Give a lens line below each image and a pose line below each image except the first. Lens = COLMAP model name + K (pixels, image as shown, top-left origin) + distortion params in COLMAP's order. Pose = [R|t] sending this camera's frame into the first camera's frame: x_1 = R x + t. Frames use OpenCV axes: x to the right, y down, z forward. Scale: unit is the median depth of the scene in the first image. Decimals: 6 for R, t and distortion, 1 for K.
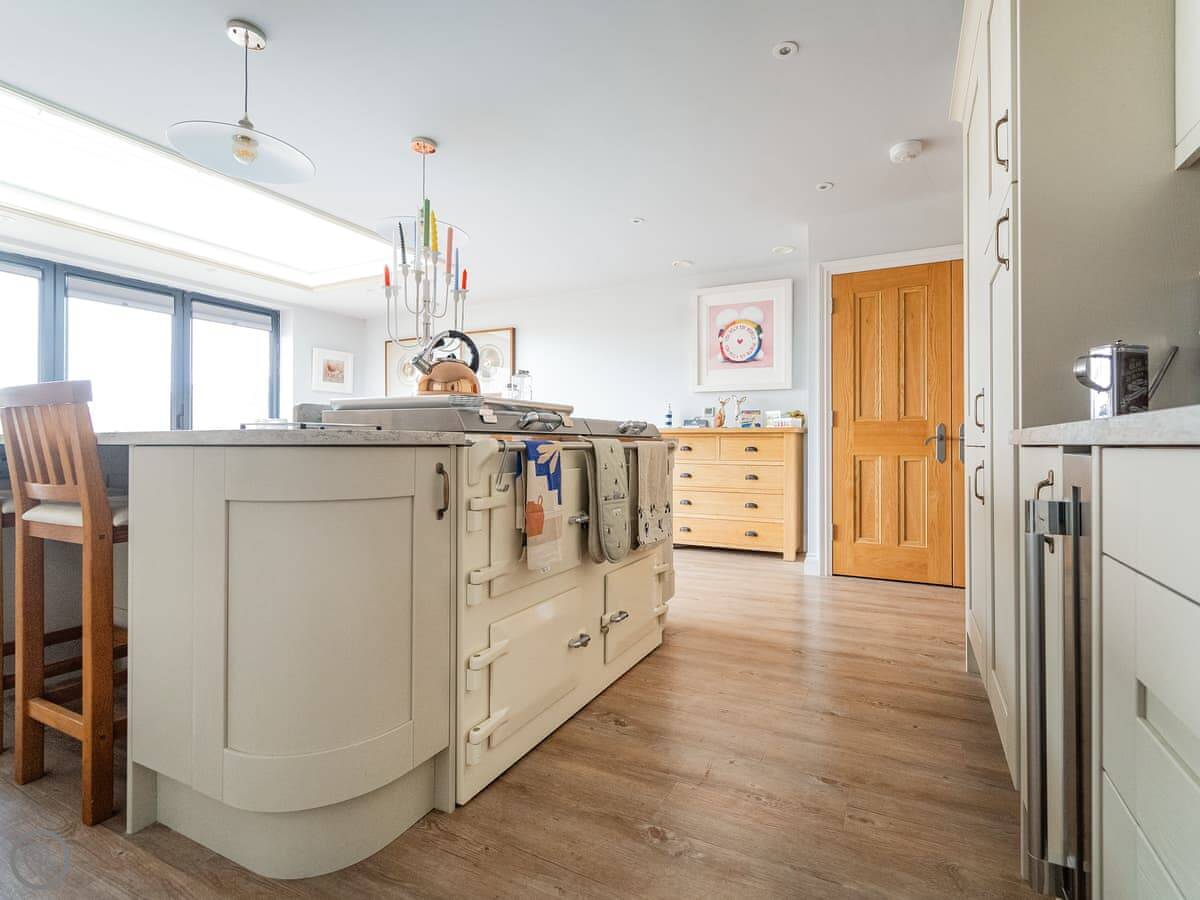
lens RADIAL K [[556.1, 0, 636.1], [0, 556.1, 442.4], [0, 0, 1]] dist [0.000547, -0.005251]
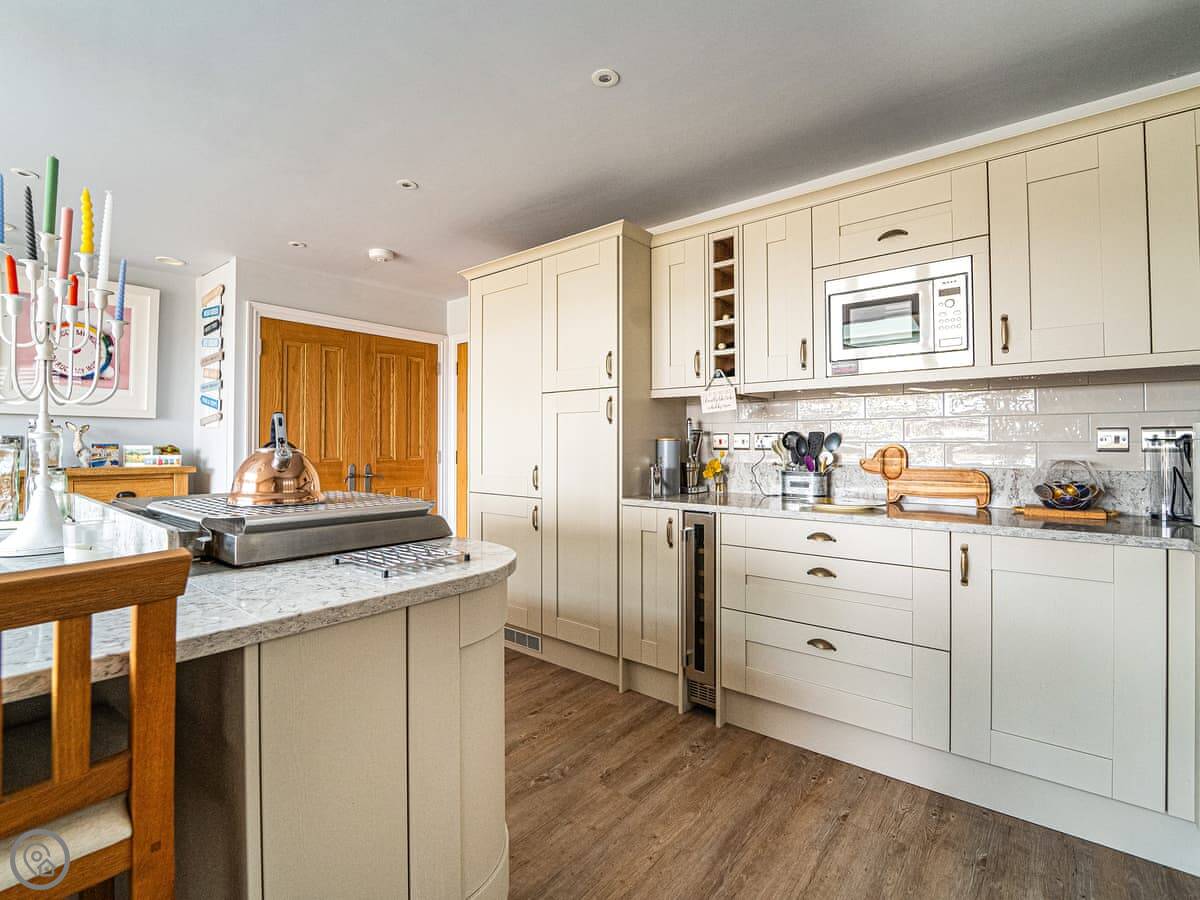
lens RADIAL K [[556.1, 0, 611.4], [0, 556.1, 440.2], [0, 0, 1]] dist [0.000547, -0.005251]
pose [[0.232795, 0.008488, 0.972489, -0.371414], [-0.004967, 0.999959, -0.007539, -0.058322], [-0.972513, -0.003075, 0.232828, 0.119848]]
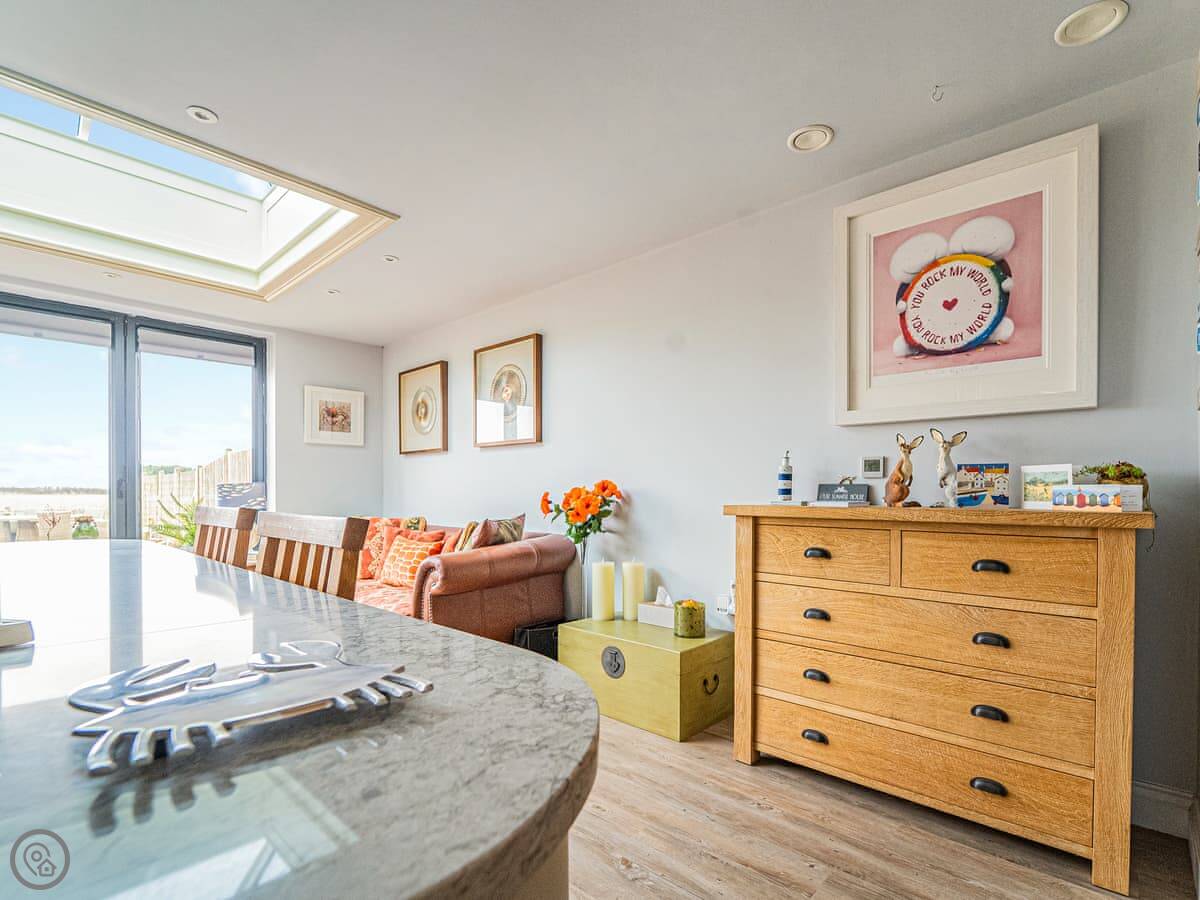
lens RADIAL K [[556.1, 0, 650.3], [0, 556.1, 498.3], [0, 0, 1]] dist [0.000547, -0.005251]
pose [[0.967315, -0.000083, -0.253577, 0.070725], [0.003453, 0.999912, 0.012843, -0.036885], [0.253553, -0.013299, 0.967230, 0.520338]]
